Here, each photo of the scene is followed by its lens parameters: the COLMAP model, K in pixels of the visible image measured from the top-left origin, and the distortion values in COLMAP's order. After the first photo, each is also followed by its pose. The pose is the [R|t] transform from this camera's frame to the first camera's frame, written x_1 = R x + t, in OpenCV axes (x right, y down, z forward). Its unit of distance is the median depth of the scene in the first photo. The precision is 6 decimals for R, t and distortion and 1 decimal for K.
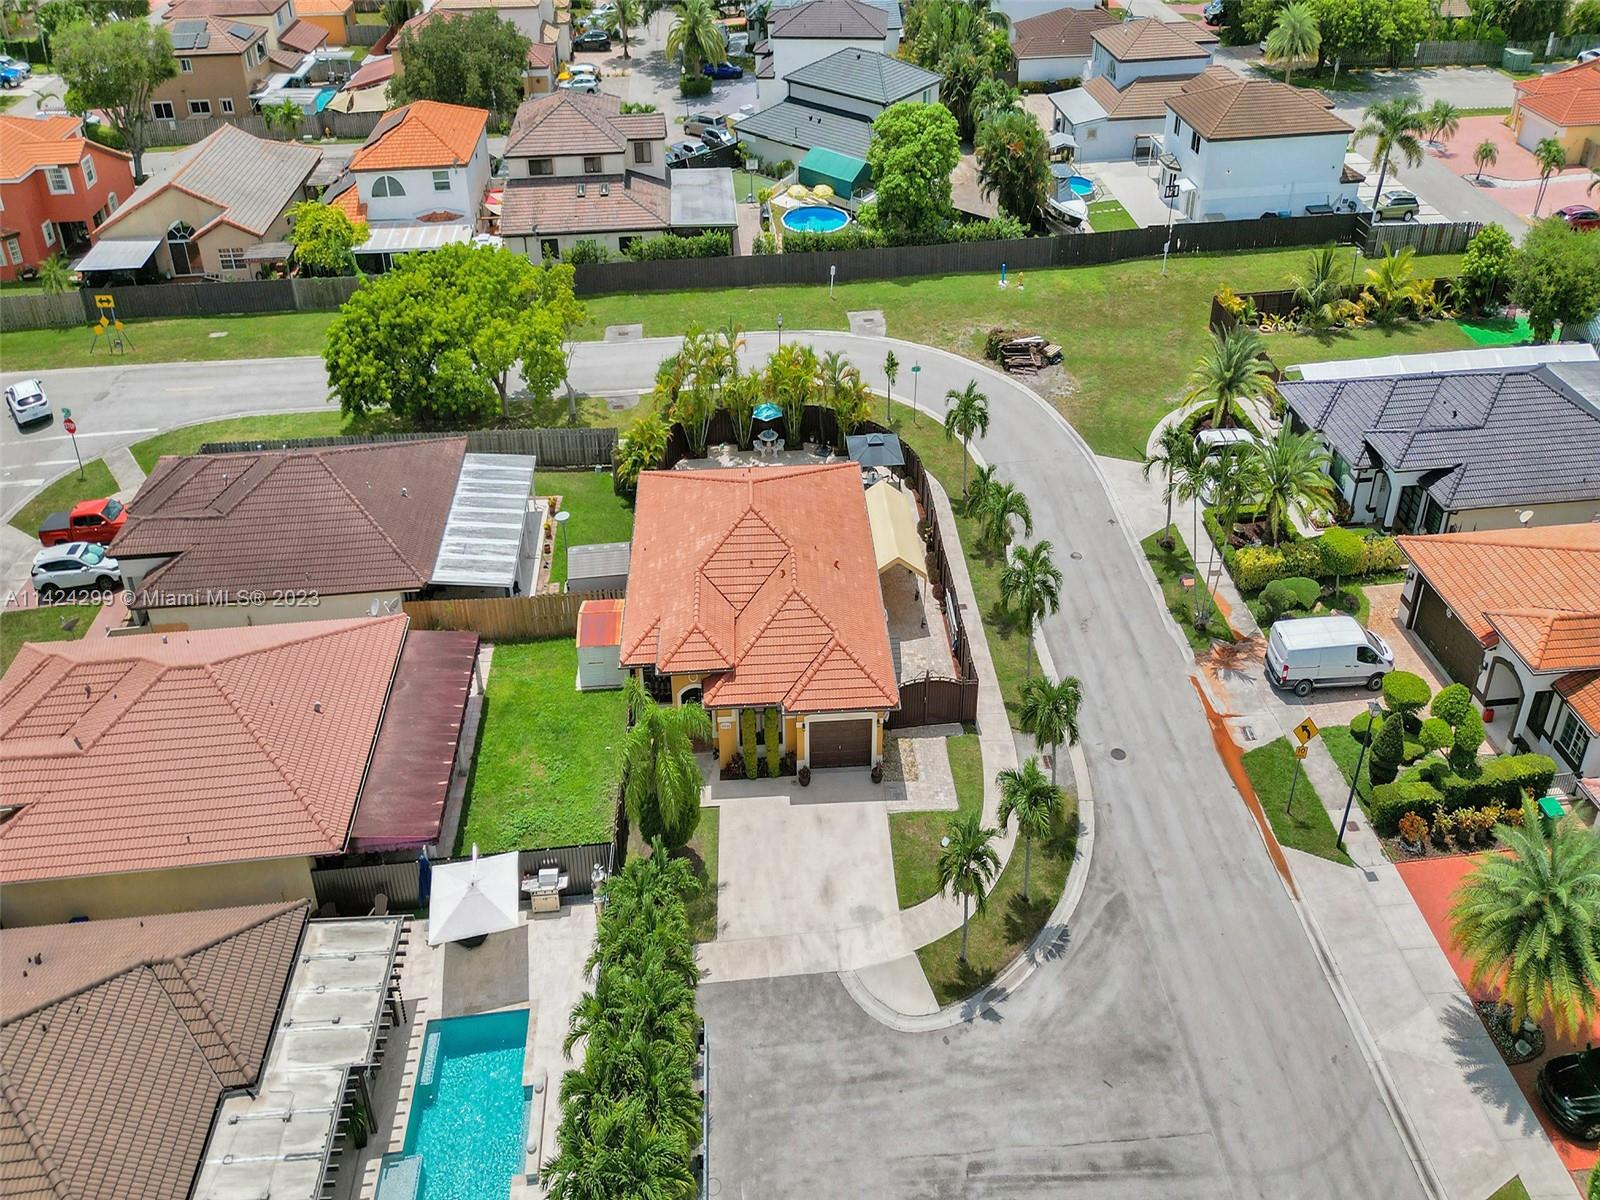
lens RADIAL K [[1005.8, 0, 823.2], [0, 1005.8, 598.0], [0, 0, 1]] dist [0.093716, -0.051428]
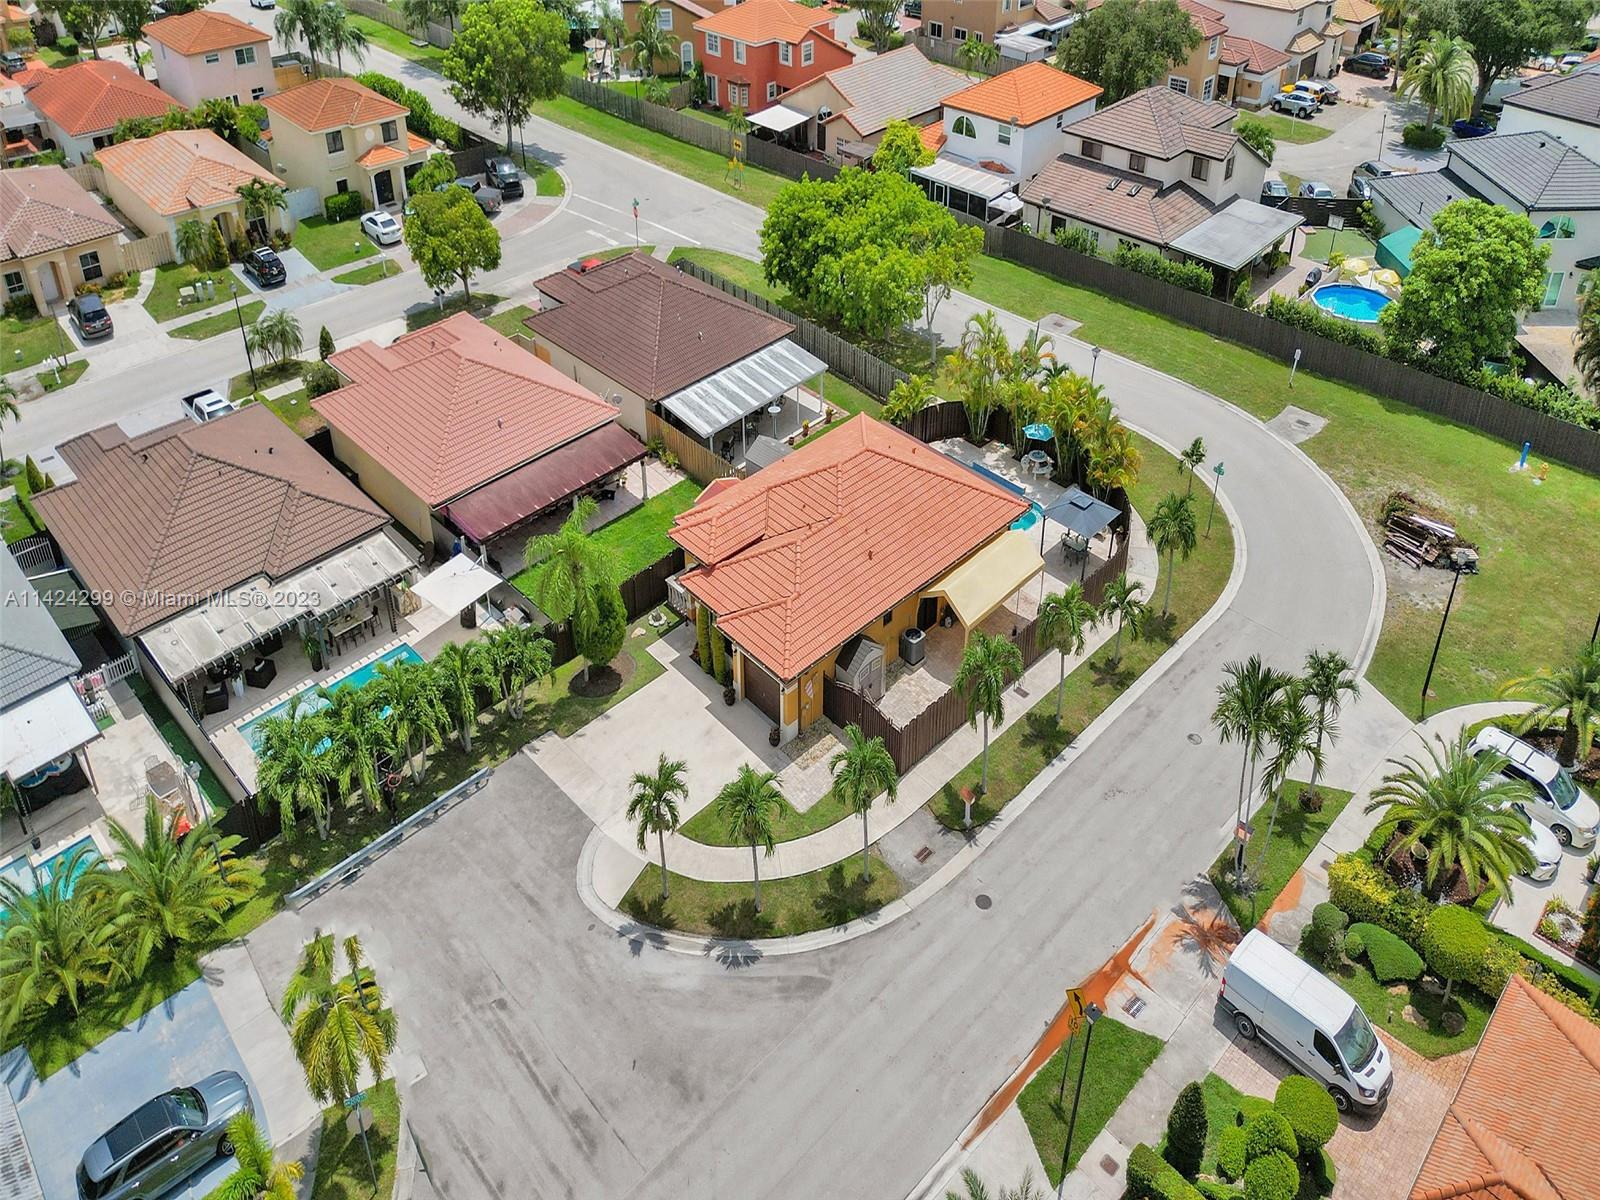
lens RADIAL K [[1005.8, 0, 823.2], [0, 1005.8, 598.0], [0, 0, 1]] dist [0.093716, -0.051428]
pose [[0.628215, 0.541189, -0.558981, 0.384128], [-0.536302, 0.821705, 0.192823, -0.111235], [0.563671, 0.178649, 0.806448, 0.107829]]
